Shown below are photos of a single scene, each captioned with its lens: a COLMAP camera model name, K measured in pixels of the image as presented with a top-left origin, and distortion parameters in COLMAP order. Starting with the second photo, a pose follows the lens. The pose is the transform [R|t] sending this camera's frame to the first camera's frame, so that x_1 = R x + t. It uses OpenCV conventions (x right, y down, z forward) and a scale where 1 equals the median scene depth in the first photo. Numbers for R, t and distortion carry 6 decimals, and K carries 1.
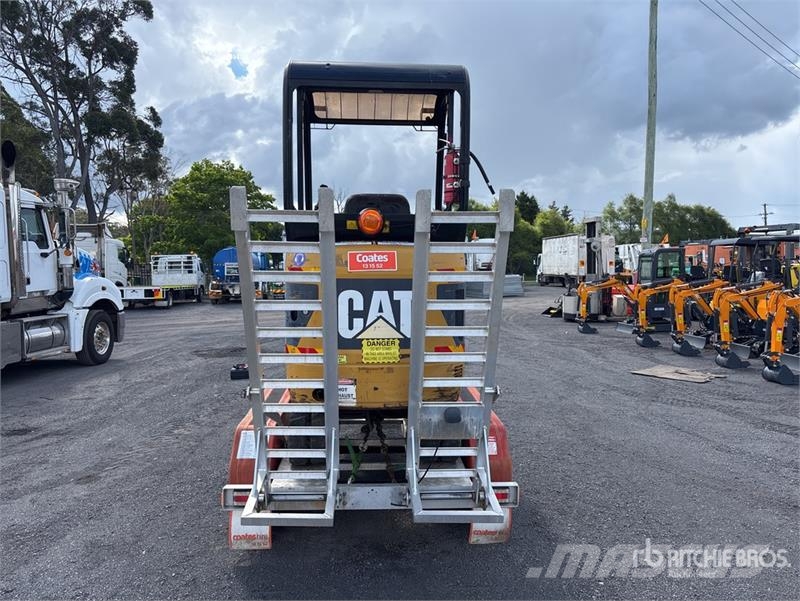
lens RADIAL K [[601.4, 0, 400.0], [0, 601.4, 300.5], [0, 0, 1]] dist [0.007450, 0.002101]
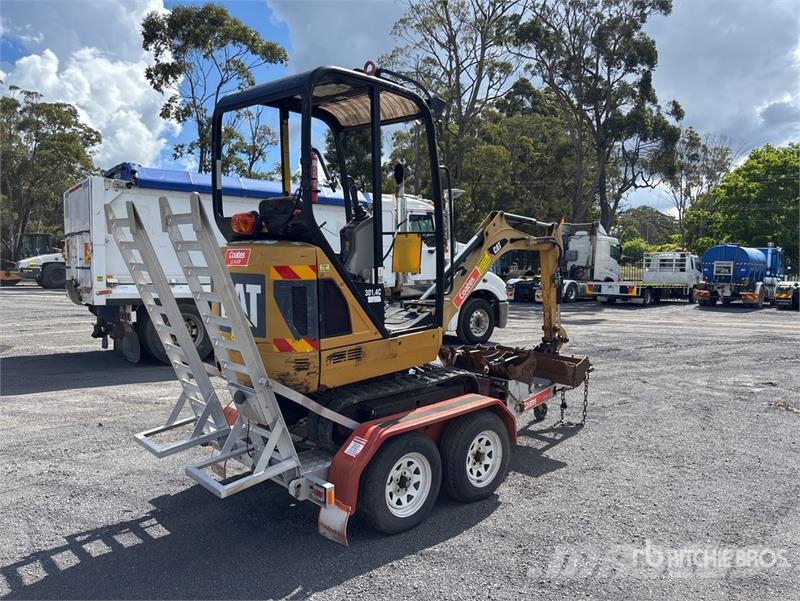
lens RADIAL K [[601.4, 0, 400.0], [0, 601.4, 300.5], [0, 0, 1]] dist [0.007450, 0.002101]
pose [[0.620922, 0.068634, -0.780862, 0.120988], [-0.064721, 0.997247, 0.036189, -0.005162], [0.781196, 0.028067, 0.623655, 0.058975]]
